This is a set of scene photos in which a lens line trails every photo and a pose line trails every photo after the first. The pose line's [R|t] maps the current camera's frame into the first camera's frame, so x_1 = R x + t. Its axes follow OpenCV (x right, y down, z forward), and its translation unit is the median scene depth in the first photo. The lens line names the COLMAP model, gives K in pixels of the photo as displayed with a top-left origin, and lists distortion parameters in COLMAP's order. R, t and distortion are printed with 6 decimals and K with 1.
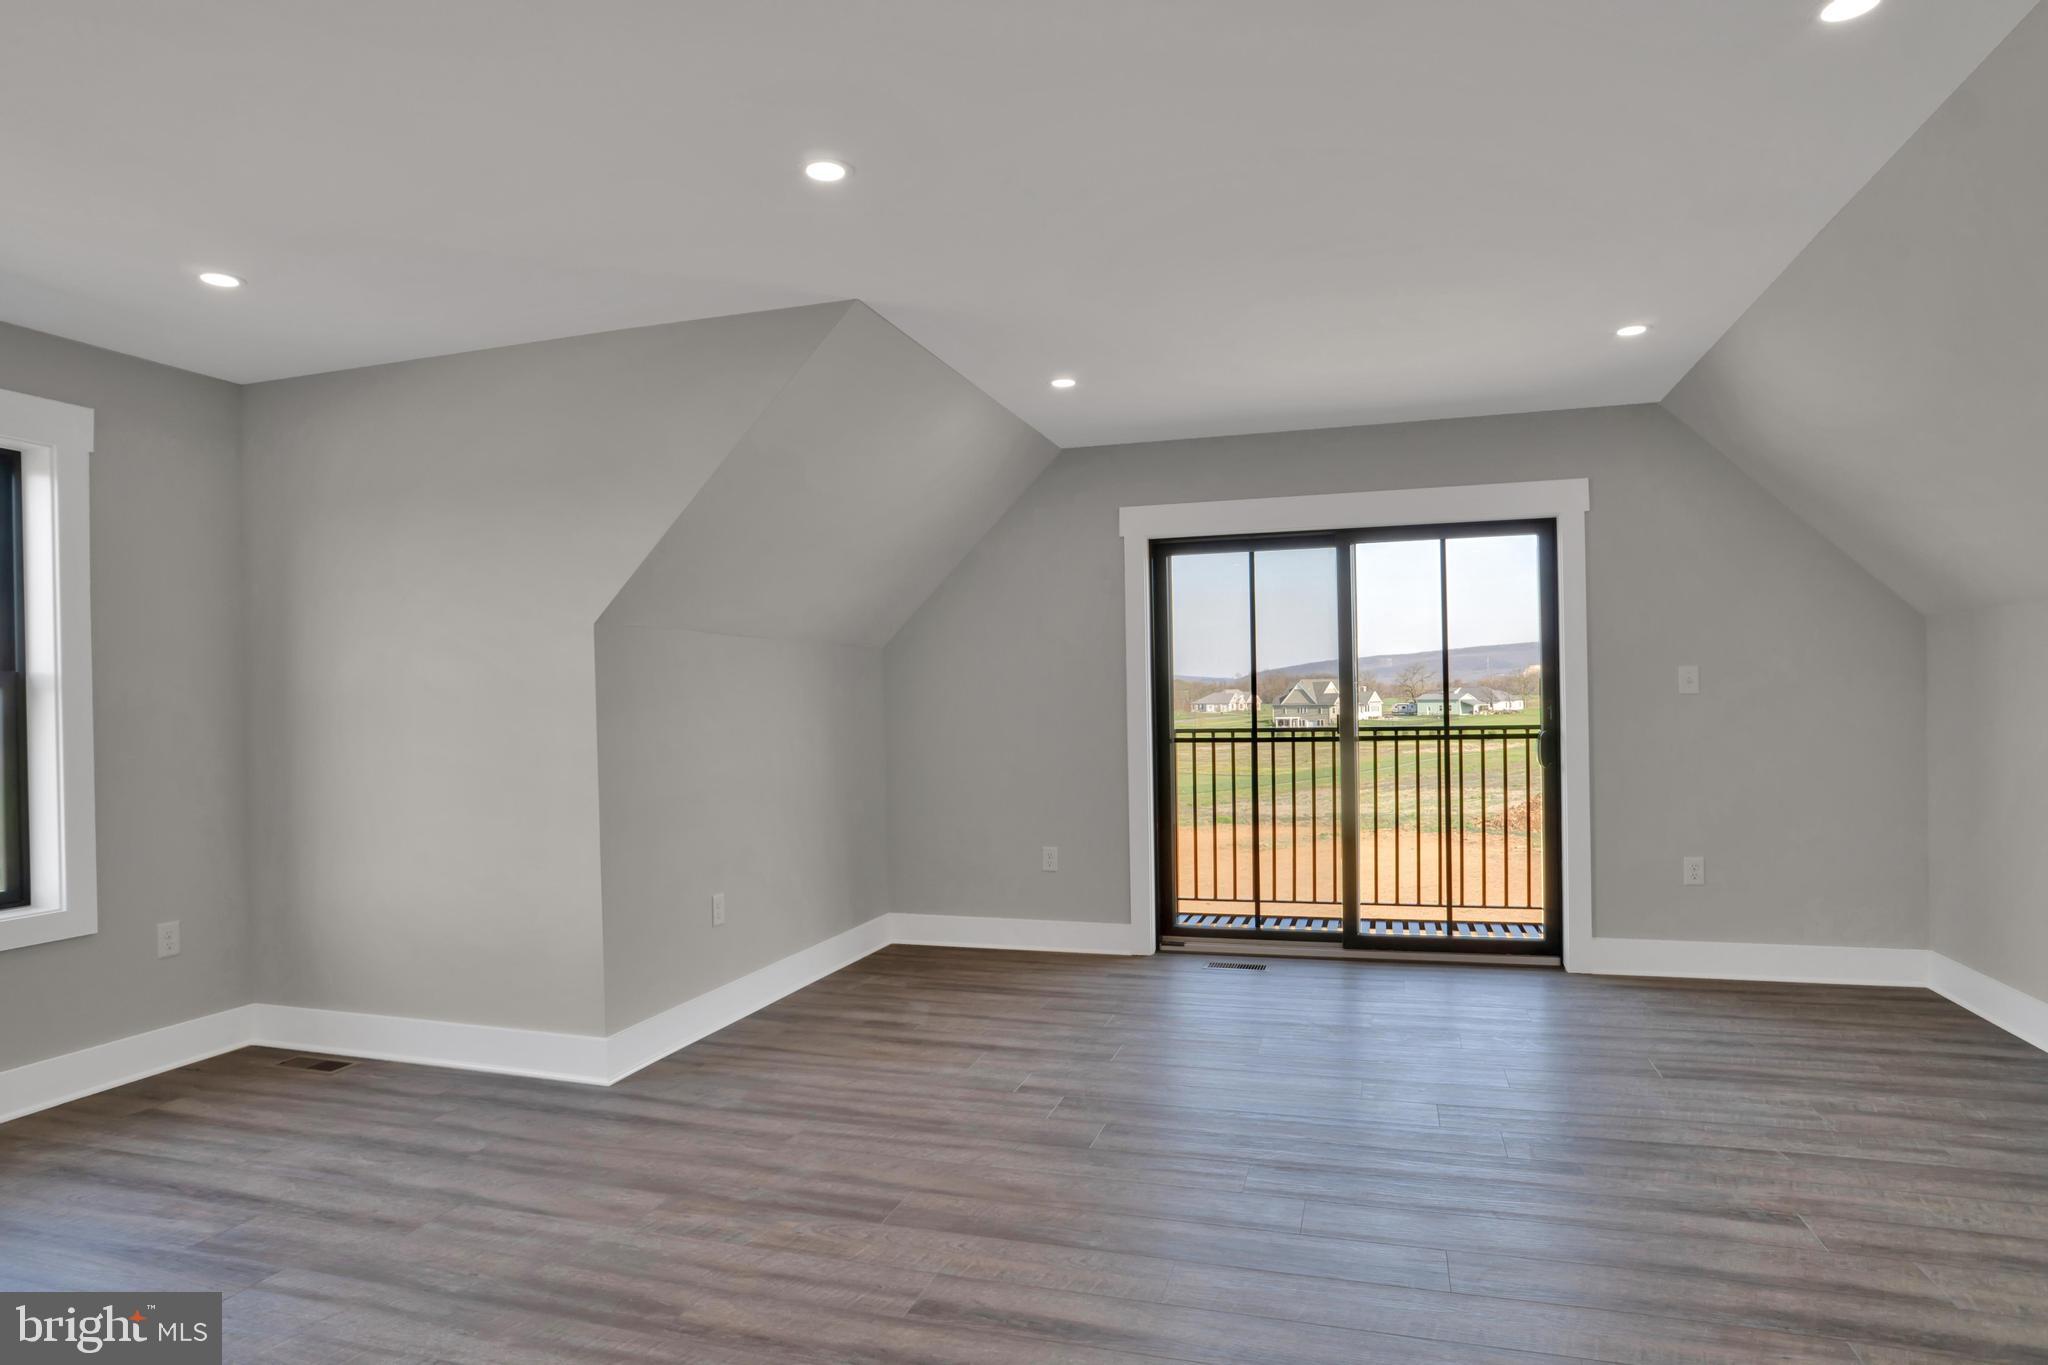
lens RADIAL K [[1110.7, 0, 1029.6], [0, 1110.7, 694.3], [0, 0, 1]] dist [-0.046603, 0.028042]
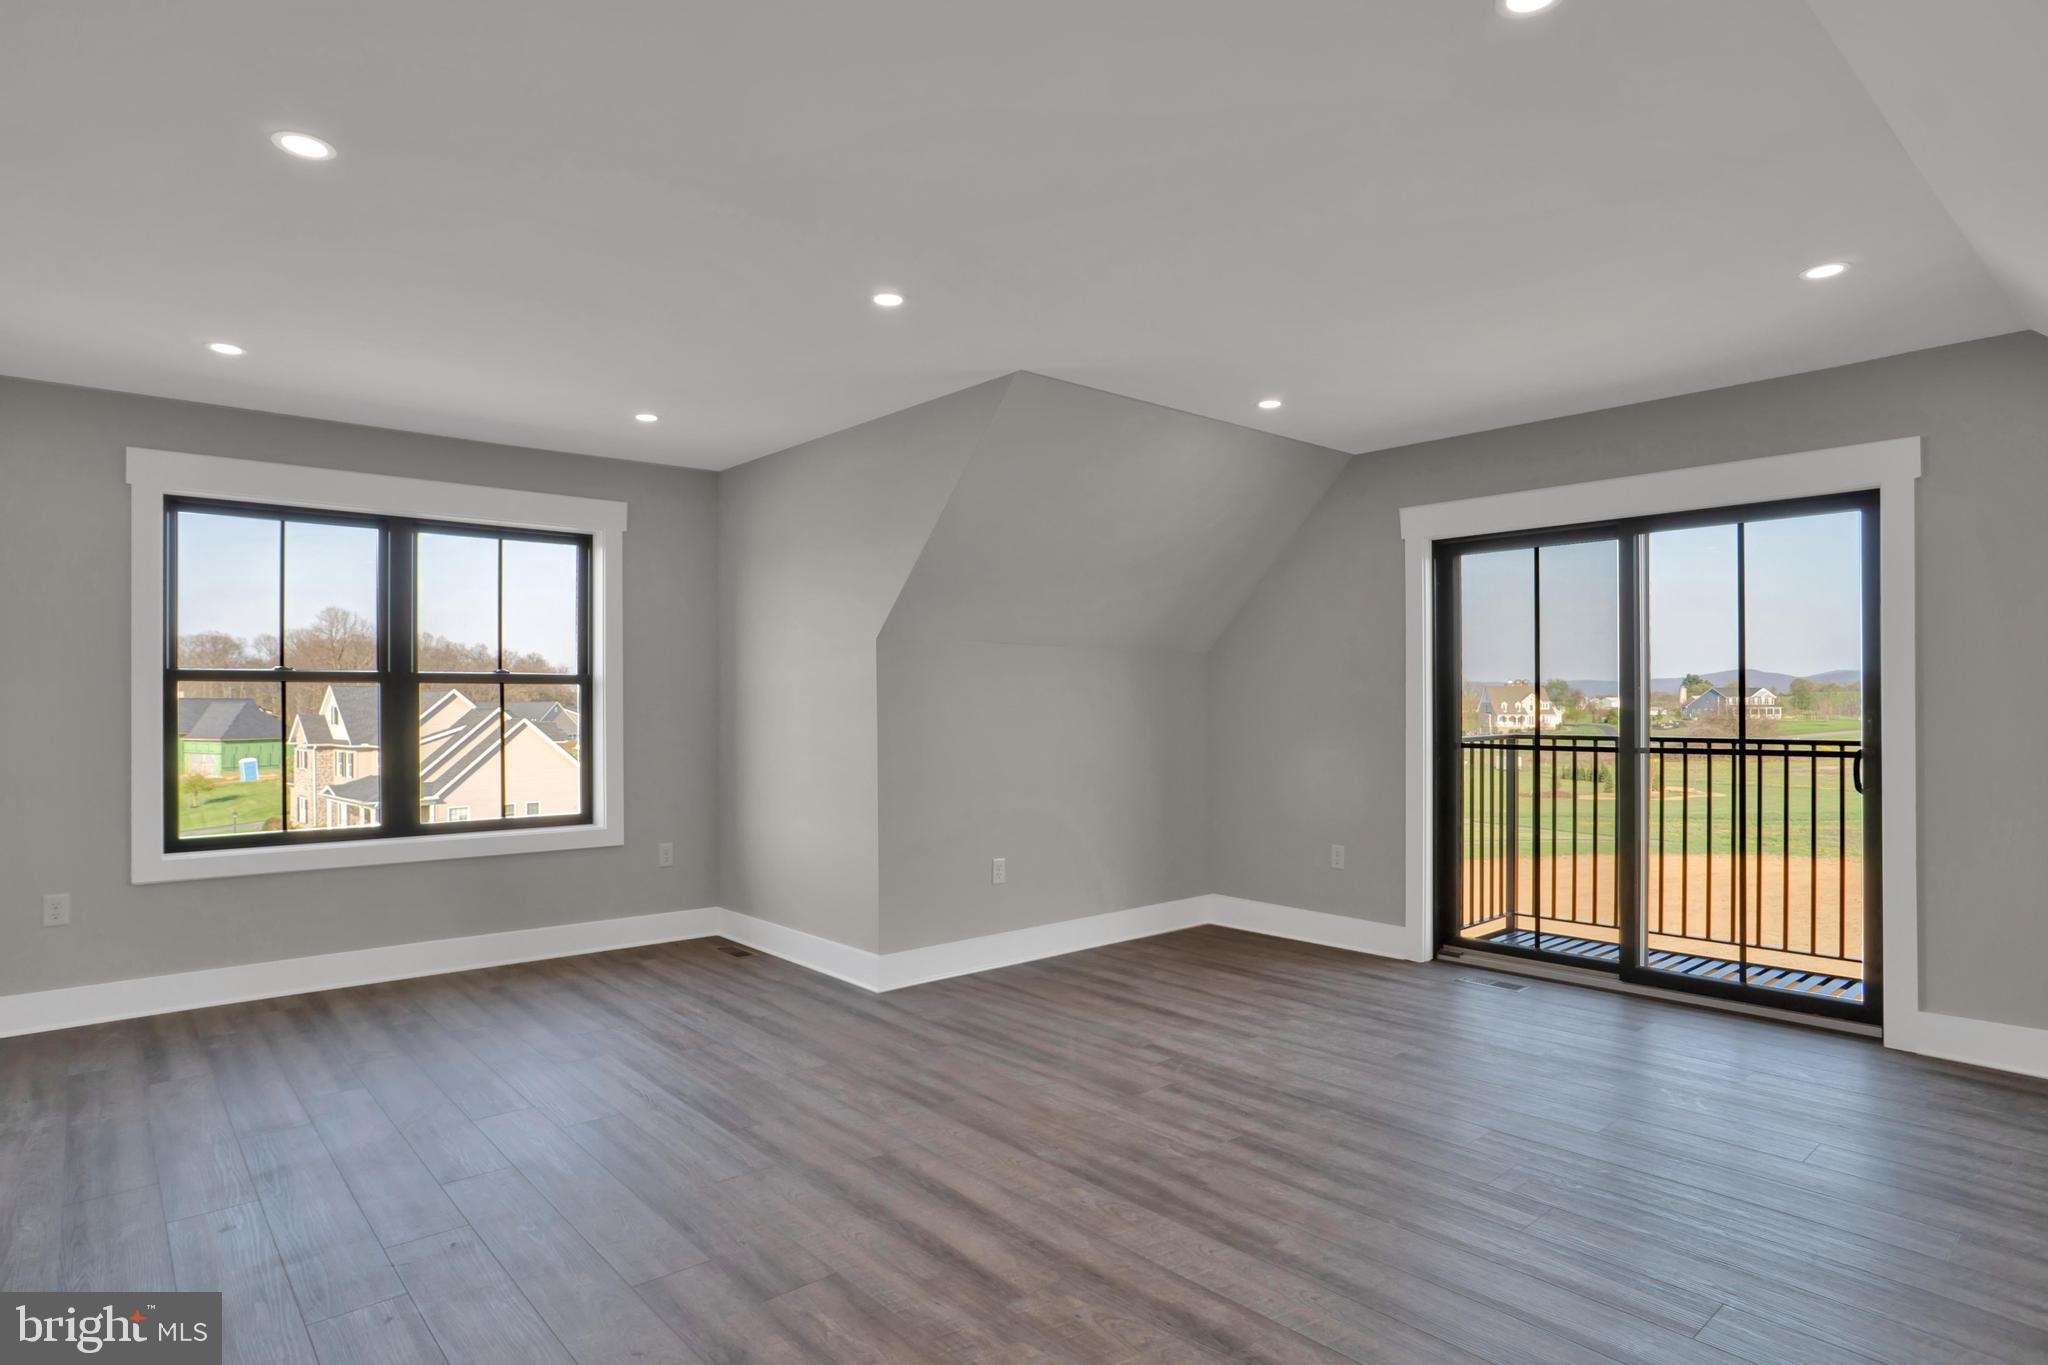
lens RADIAL K [[1110.7, 0, 1033.3], [0, 1110.7, 680.8], [0, 0, 1]] dist [-0.046603, 0.028042]
pose [[0.854906, 0.005149, -0.518757, 0.360679], [-0.010269, 0.999923, -0.006998, -0.005437], [0.518681, 0.011310, 0.854893, -0.023641]]
